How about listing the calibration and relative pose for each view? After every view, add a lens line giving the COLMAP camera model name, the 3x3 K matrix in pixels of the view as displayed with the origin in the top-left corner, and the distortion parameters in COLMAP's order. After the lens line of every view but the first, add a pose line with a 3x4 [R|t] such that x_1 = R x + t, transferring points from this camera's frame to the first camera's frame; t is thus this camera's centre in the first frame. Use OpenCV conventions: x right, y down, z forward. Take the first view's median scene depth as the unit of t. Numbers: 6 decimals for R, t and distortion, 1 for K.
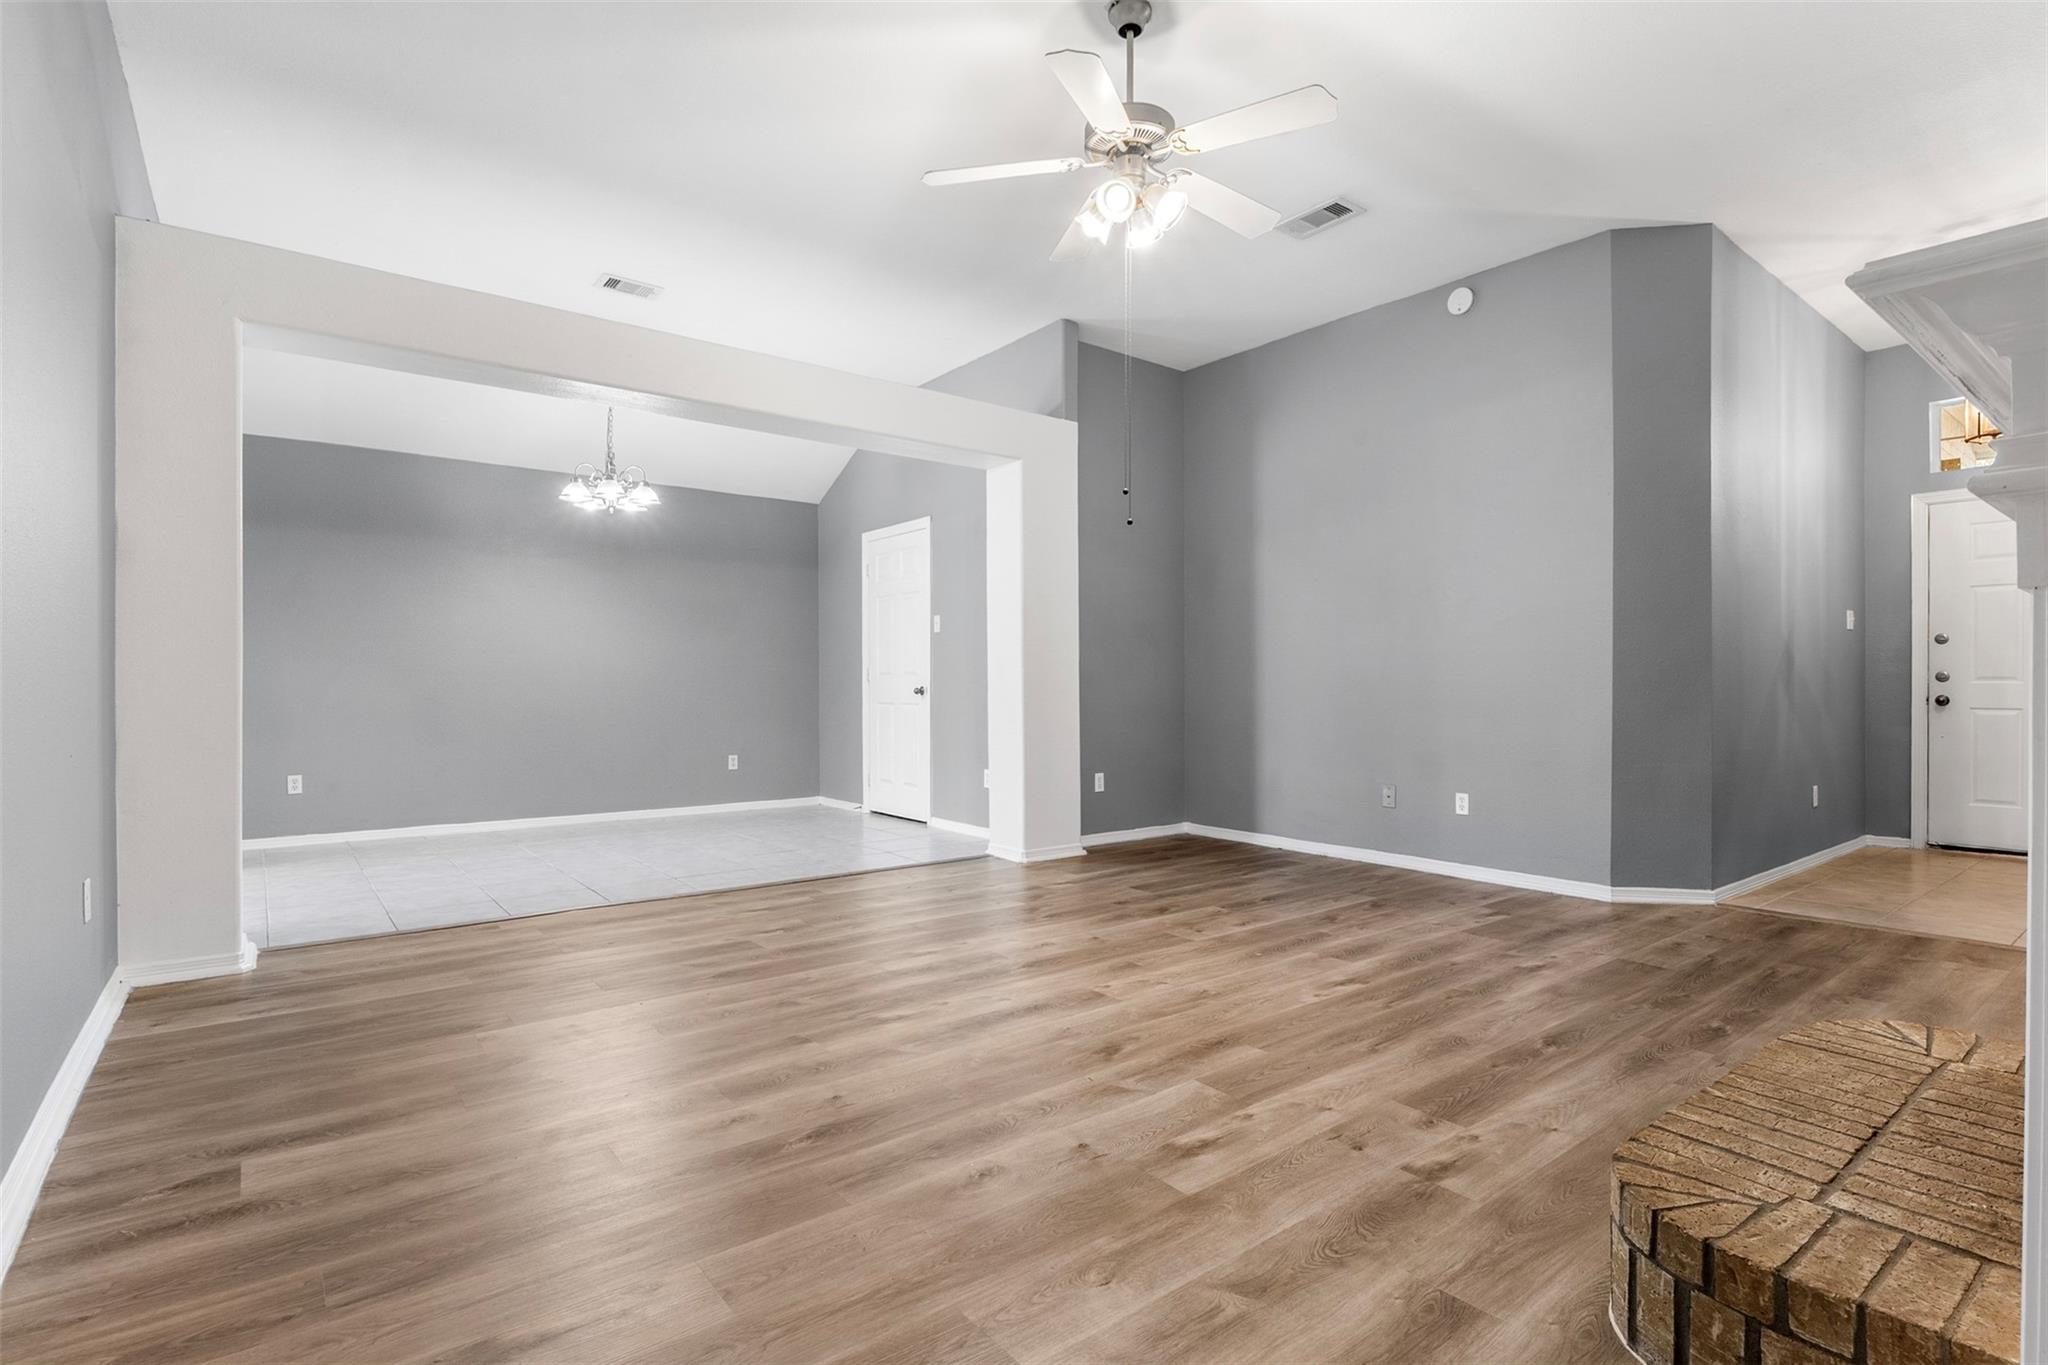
lens RADIAL K [[974.9, 0, 1020.2], [0, 974.9, 679.2], [0, 0, 1]] dist [0.000828, -0.001102]
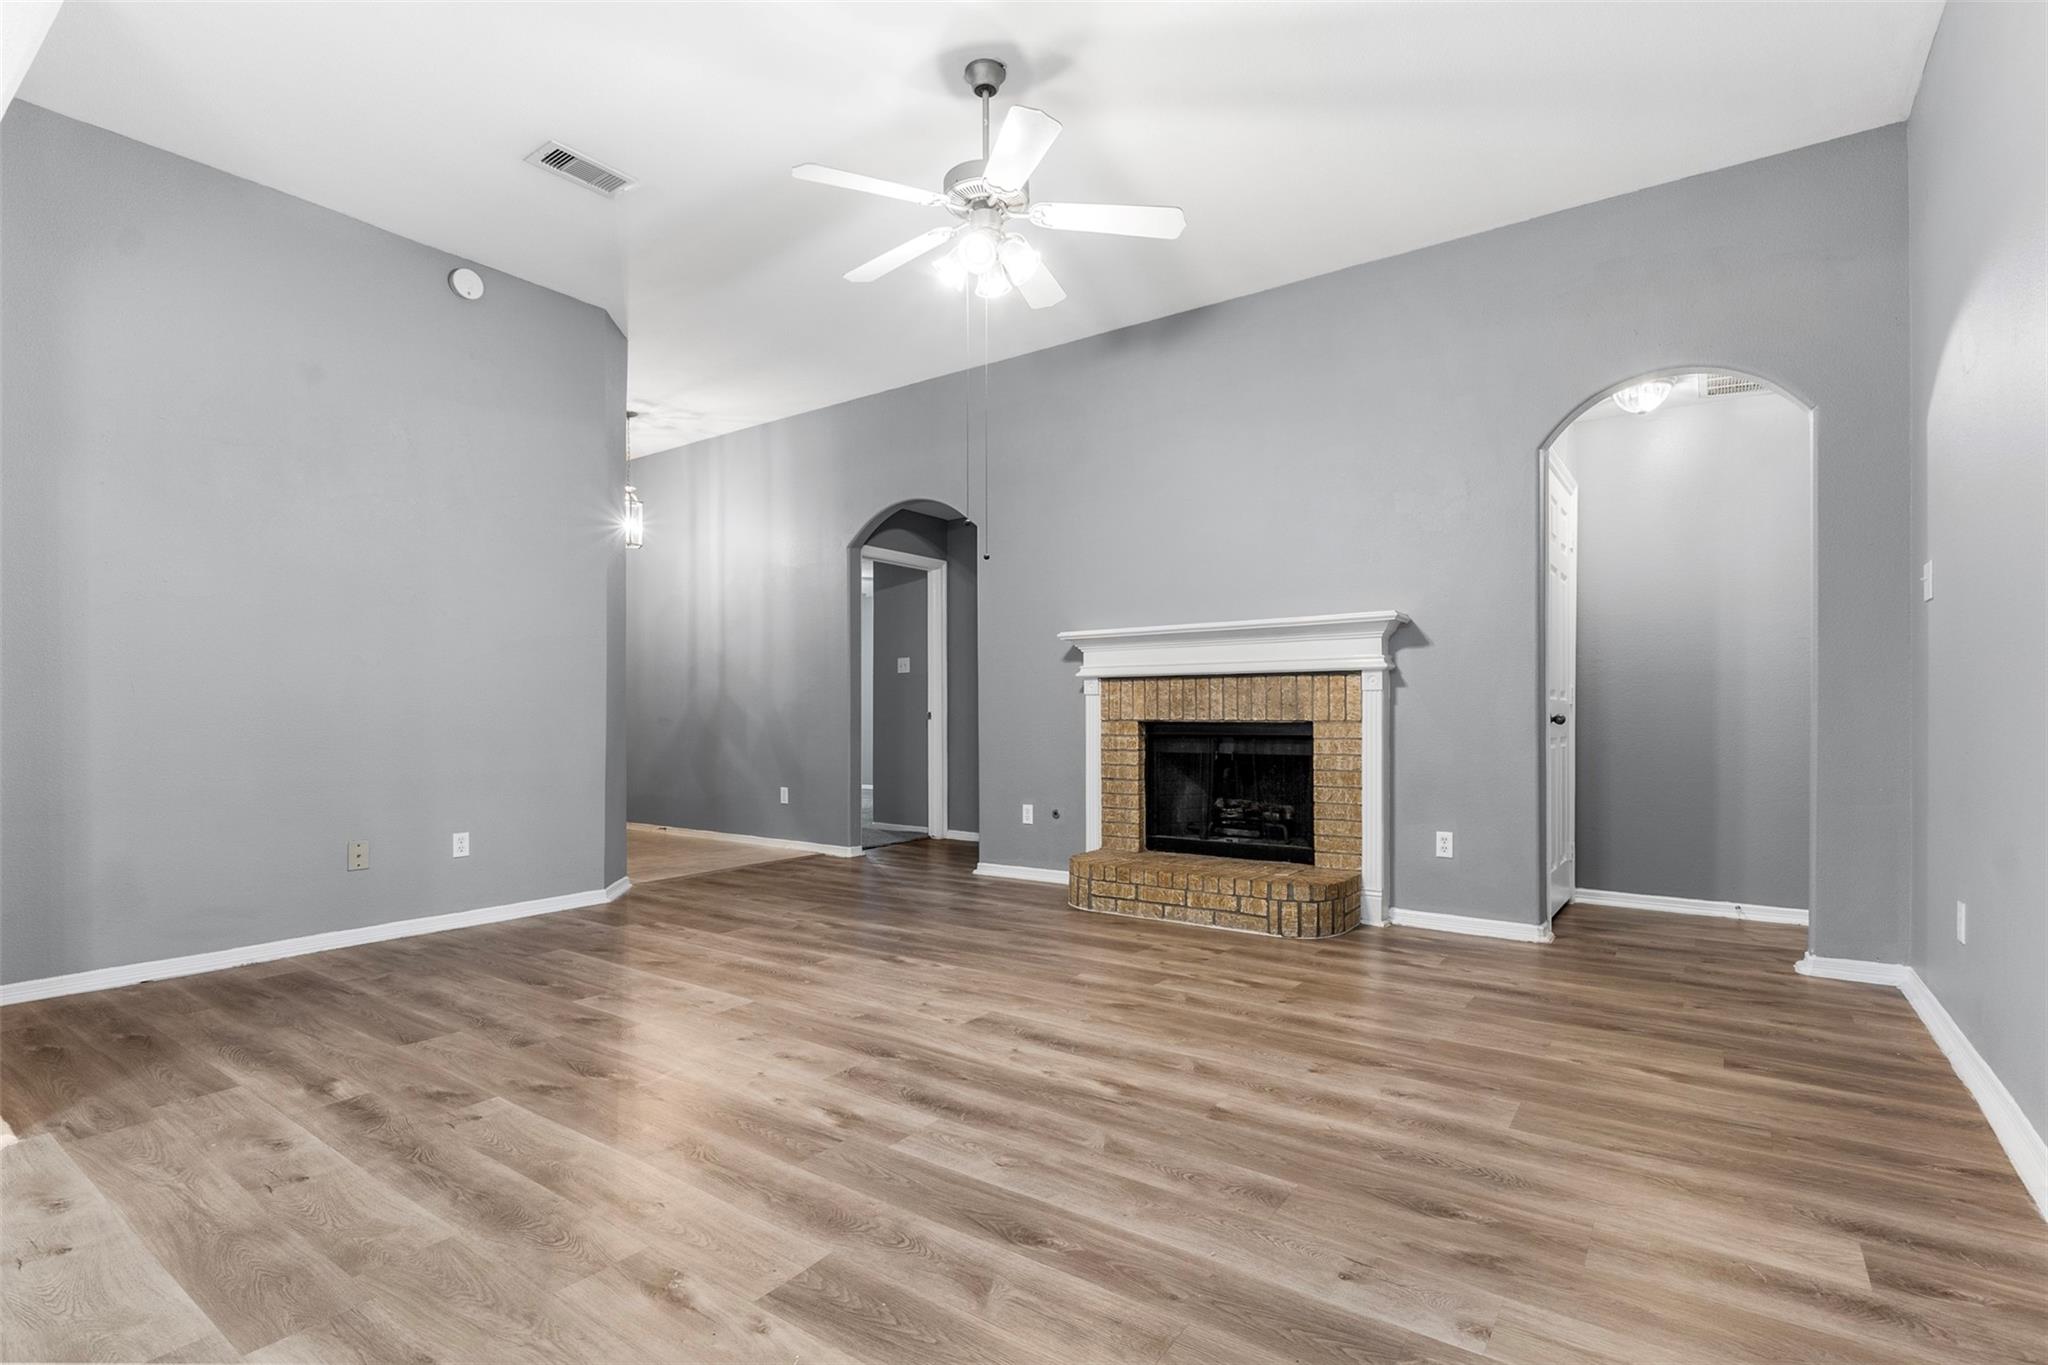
lens RADIAL K [[974.9, 0, 1016.8], [0, 974.9, 695.8], [0, 0, 1]] dist [0.000828, -0.001102]
pose [[-0.283467, 0.014784, 0.958868, -1.202176], [-0.006894, 0.999824, -0.017454, 0.008449], [-0.958957, -0.011558, -0.283315, 1.670505]]
